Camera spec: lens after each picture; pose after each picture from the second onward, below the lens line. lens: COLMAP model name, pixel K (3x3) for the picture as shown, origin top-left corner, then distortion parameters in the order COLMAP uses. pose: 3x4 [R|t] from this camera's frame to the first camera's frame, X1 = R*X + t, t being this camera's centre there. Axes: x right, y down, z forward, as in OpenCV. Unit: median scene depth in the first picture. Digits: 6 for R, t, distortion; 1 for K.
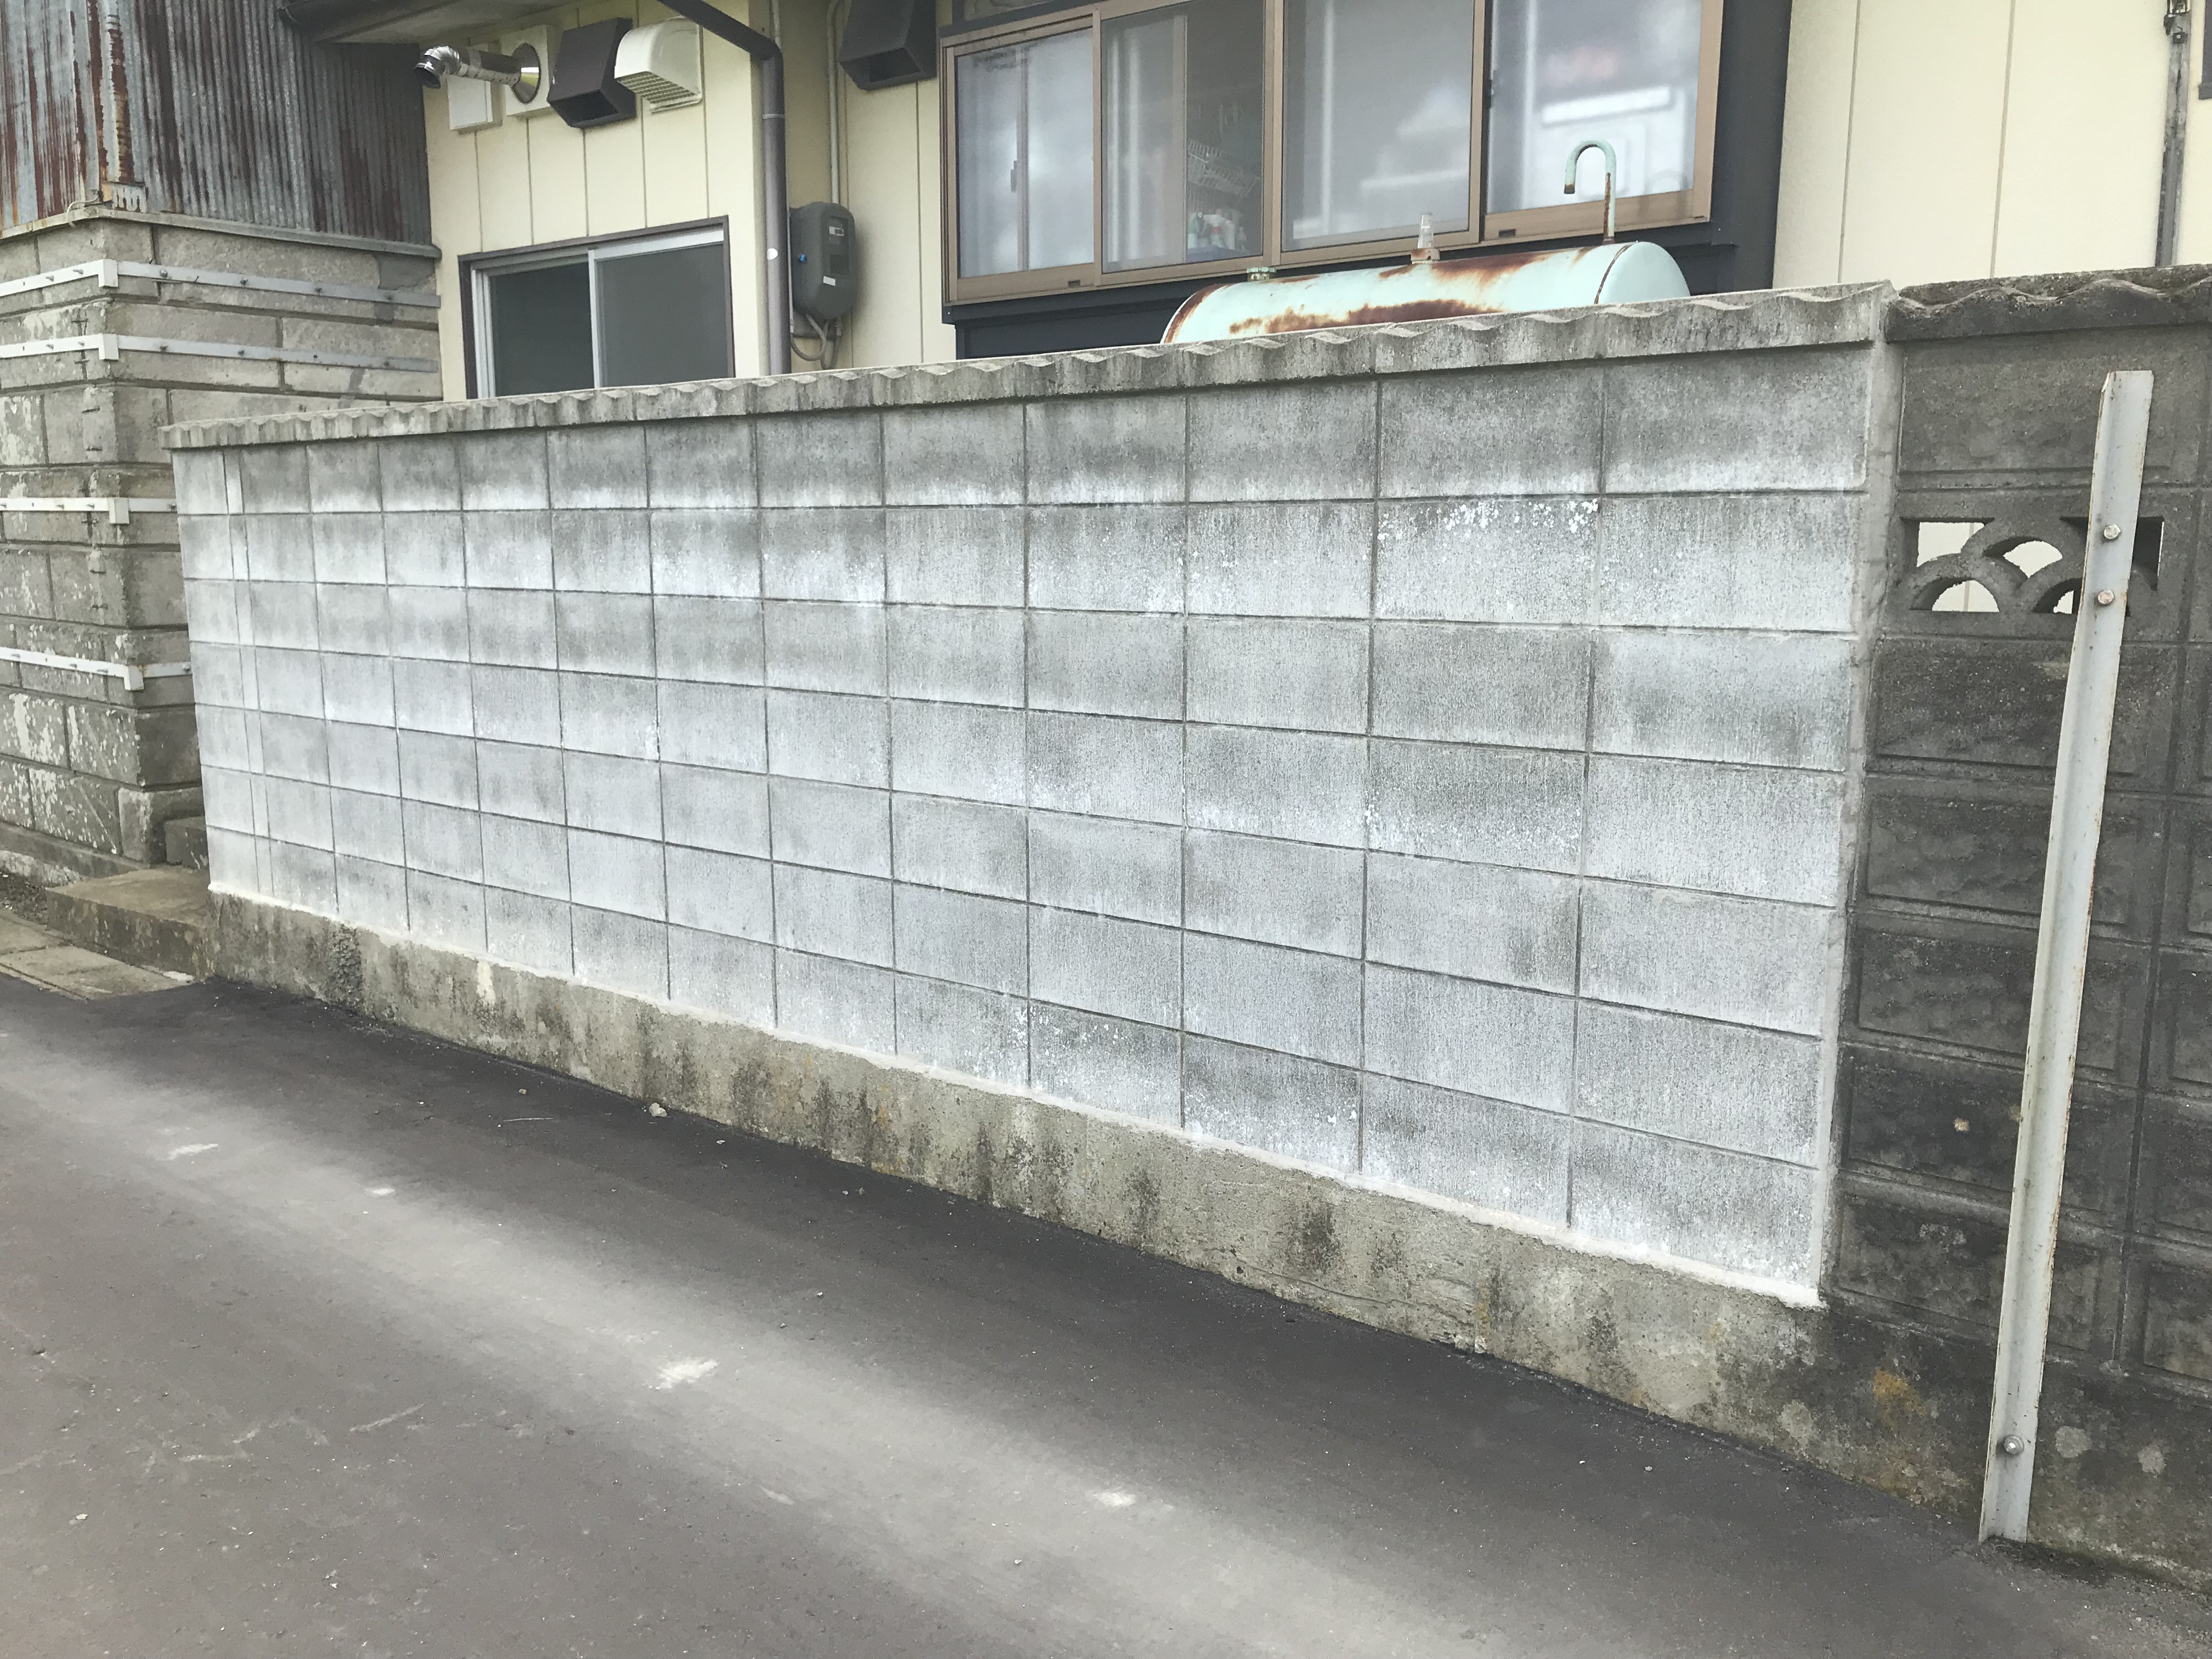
lens RADIAL K [[1825.3, 0, 1092.4], [0, 1825.3, 819.8], [0, 0, 1]] dist [0.045153, -0.053974]
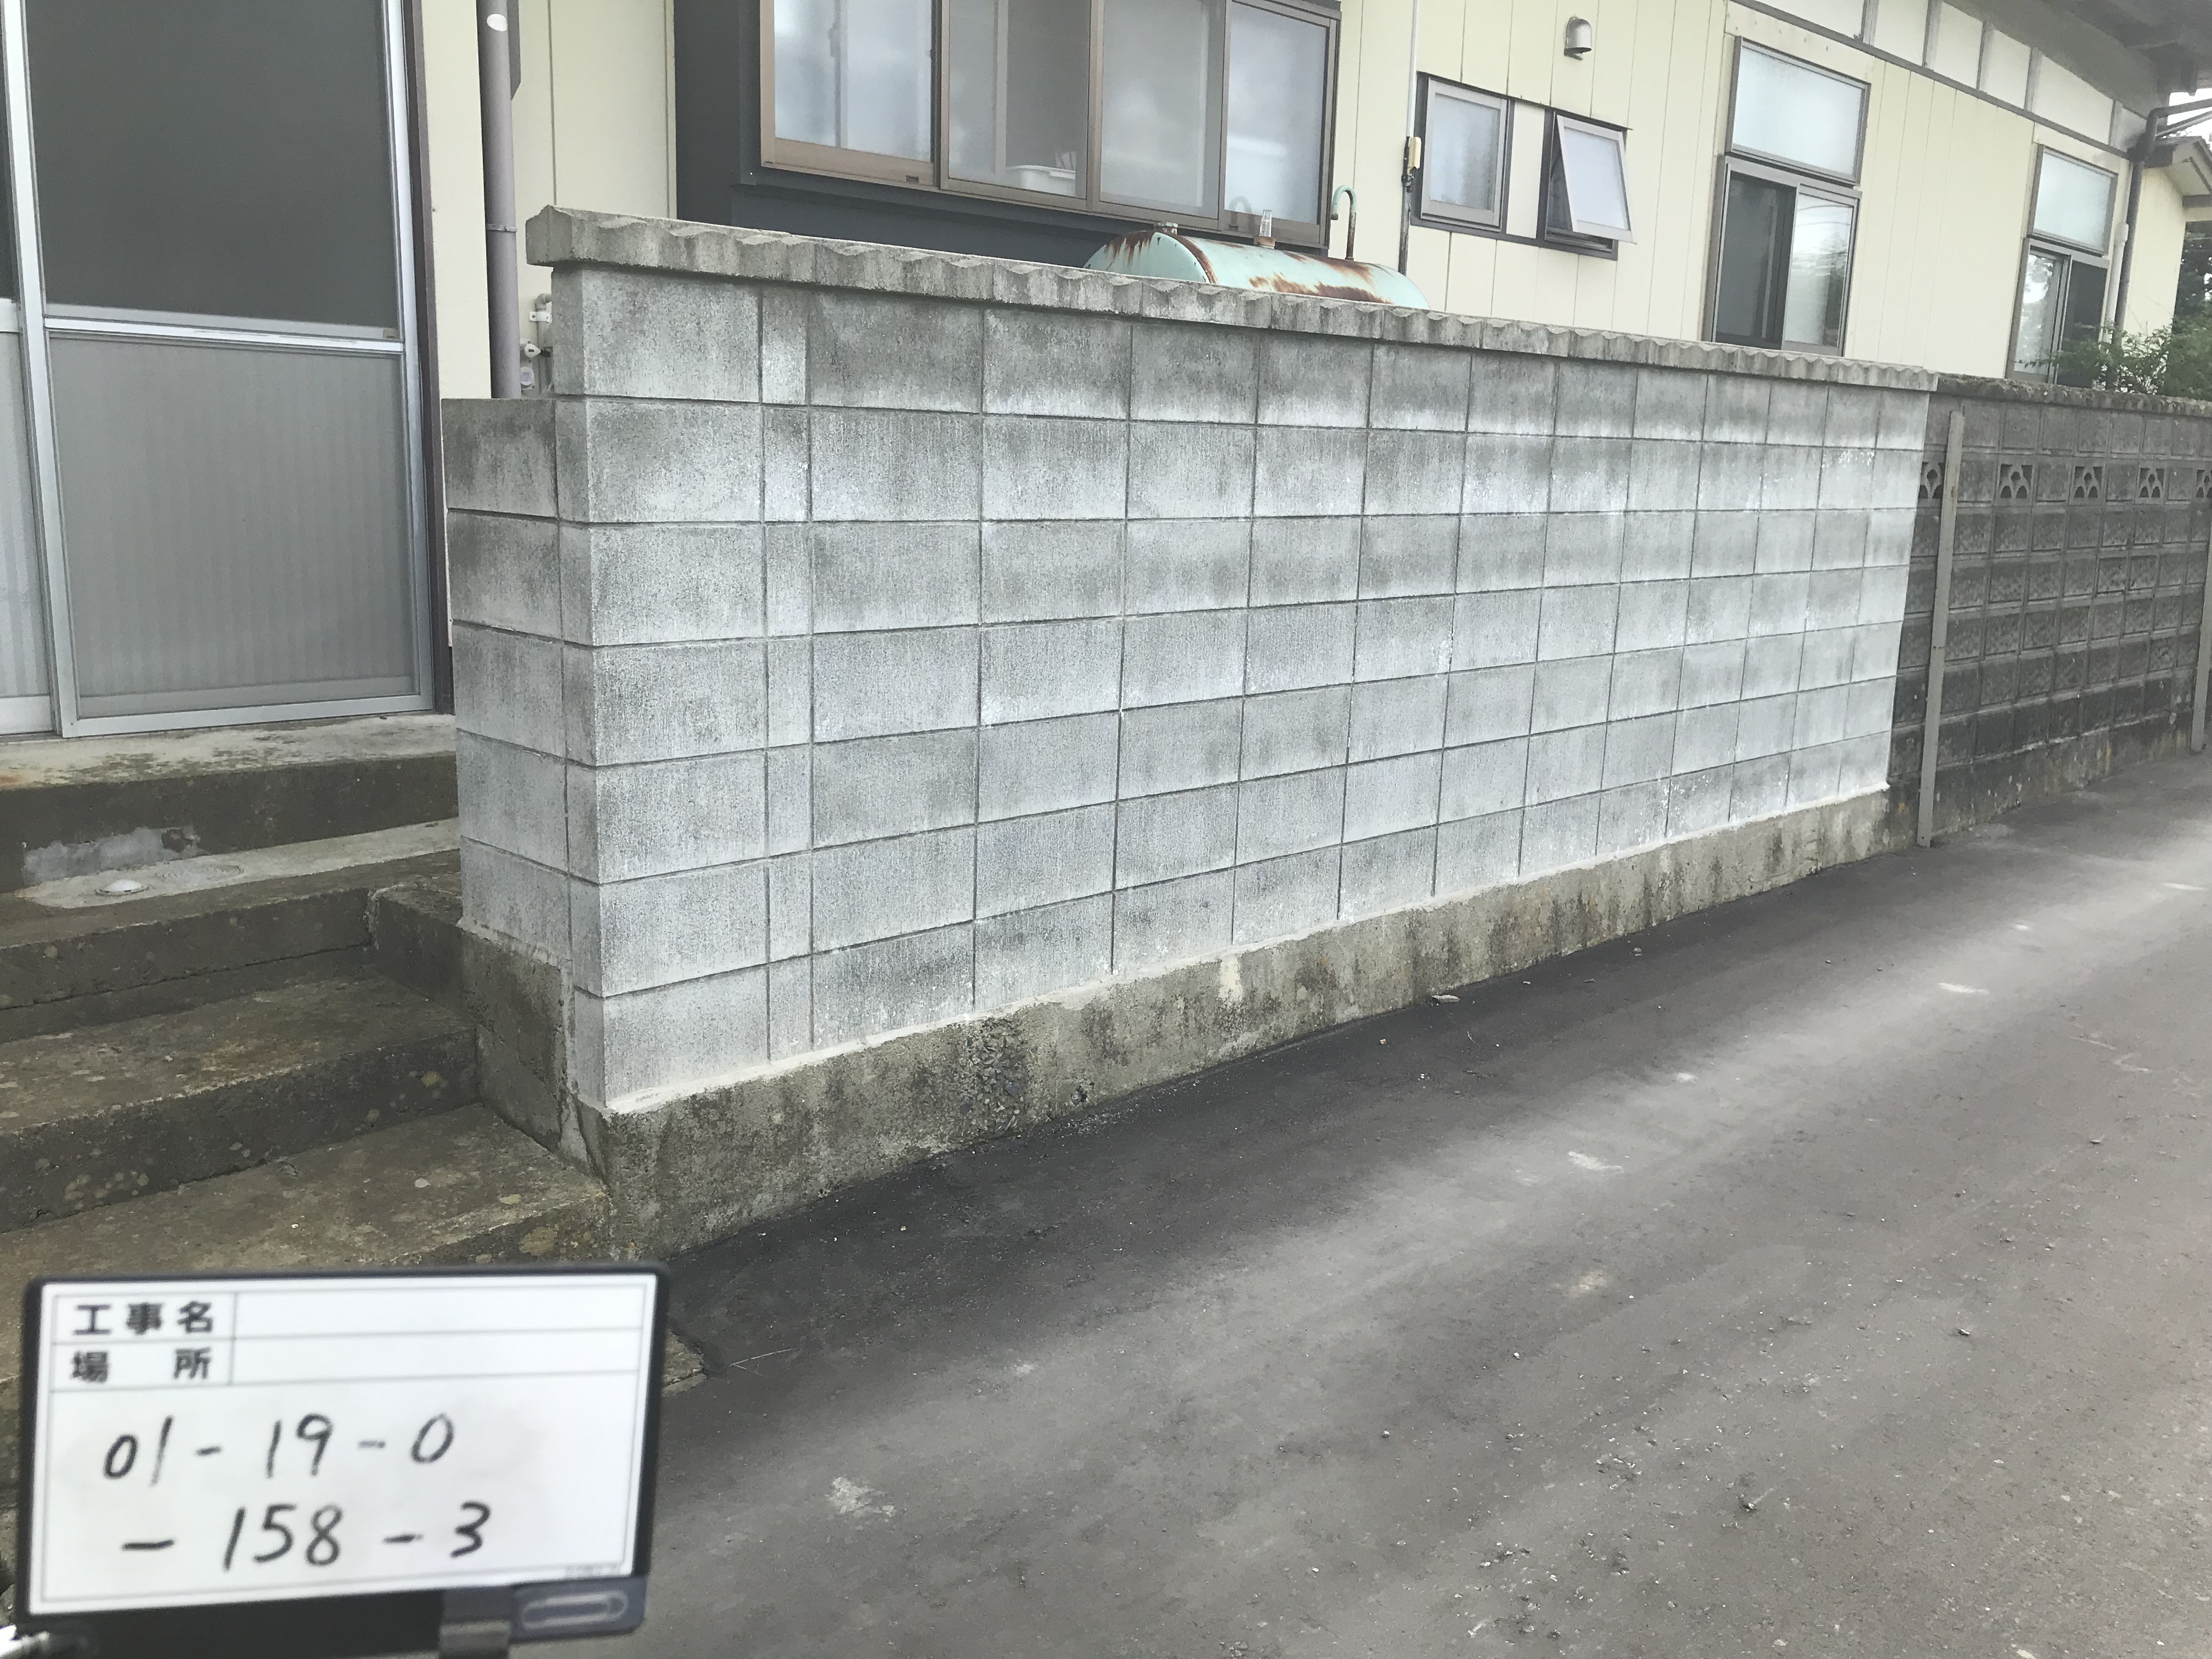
lens RADIAL K [[1825.3, 0, 1063.3], [0, 1825.3, 824.6], [0, 0, 1]] dist [0.045153, -0.053974]
pose [[0.119729, -0.197138, 0.973037, -1.346338], [0.128814, 0.974888, 0.181662, -0.171795], [-0.984415, 0.103590, 0.142116, 1.105599]]
